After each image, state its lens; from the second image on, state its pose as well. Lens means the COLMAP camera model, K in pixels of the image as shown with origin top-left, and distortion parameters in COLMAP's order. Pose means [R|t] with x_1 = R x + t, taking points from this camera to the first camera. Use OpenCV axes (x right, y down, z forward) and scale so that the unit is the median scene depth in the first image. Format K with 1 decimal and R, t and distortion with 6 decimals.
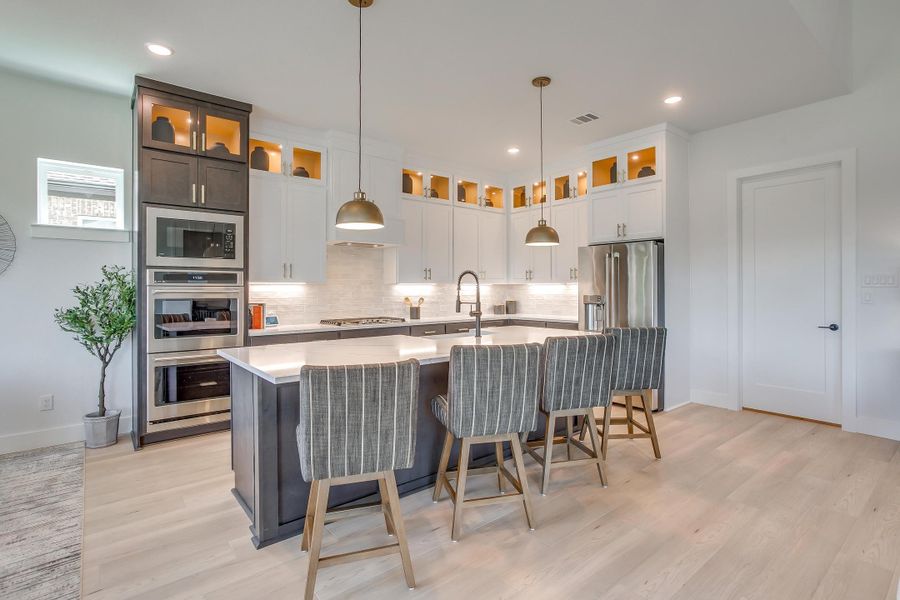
lens RADIAL K [[436.6, 0, 448.3], [0, 436.6, 295.5], [0, 0, 1]] dist [-0.052015, 0.032399]
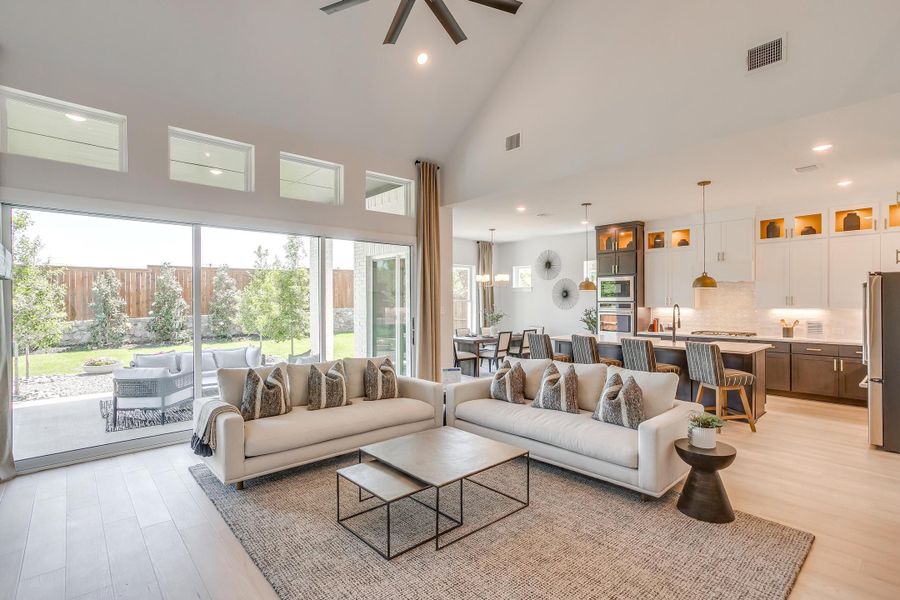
lens RADIAL K [[431.2, 0, 447.6], [0, 431.2, 298.7], [0, 0, 1]] dist [-0.031629, 0.019848]
pose [[0.048795, -0.003192, -0.998804, 1.583574], [-0.010473, 0.999938, -0.003707, -0.058648], [0.998754, 0.010642, 0.048758, -0.002079]]
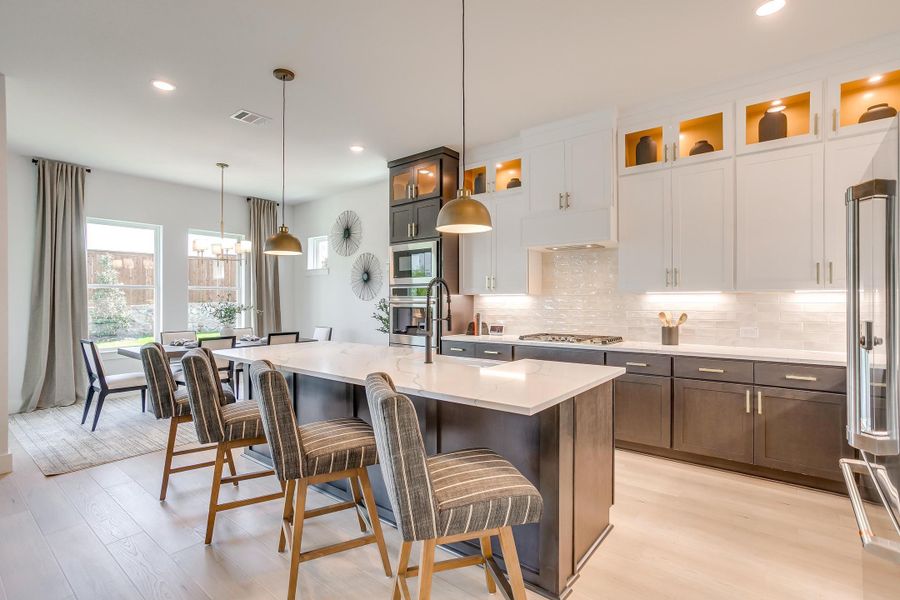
lens RADIAL K [[436.6, 0, 448.3], [0, 436.6, 295.5], [0, 0, 1]] dist [-0.052015, 0.032399]
pose [[0.212362, -0.005900, -0.977173, 0.750543], [-0.010672, 0.999908, -0.008356, -0.018785], [0.977133, 0.012203, 0.212280, 0.784019]]
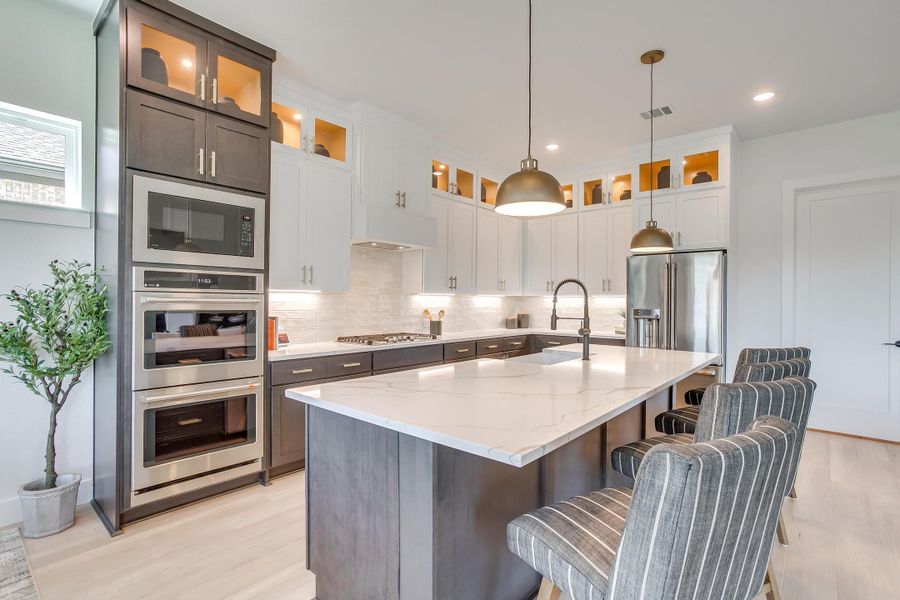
lens RADIAL K [[435.1, 0, 452.4], [0, 435.1, 307.3], [0, 0, 1]] dist [-0.047676, 0.026865]
pose [[0.984994, 0.008504, 0.172378, -0.287307], [-0.008805, 0.999961, 0.000980, -0.002213], [-0.172363, -0.002483, 0.985030, 0.221228]]
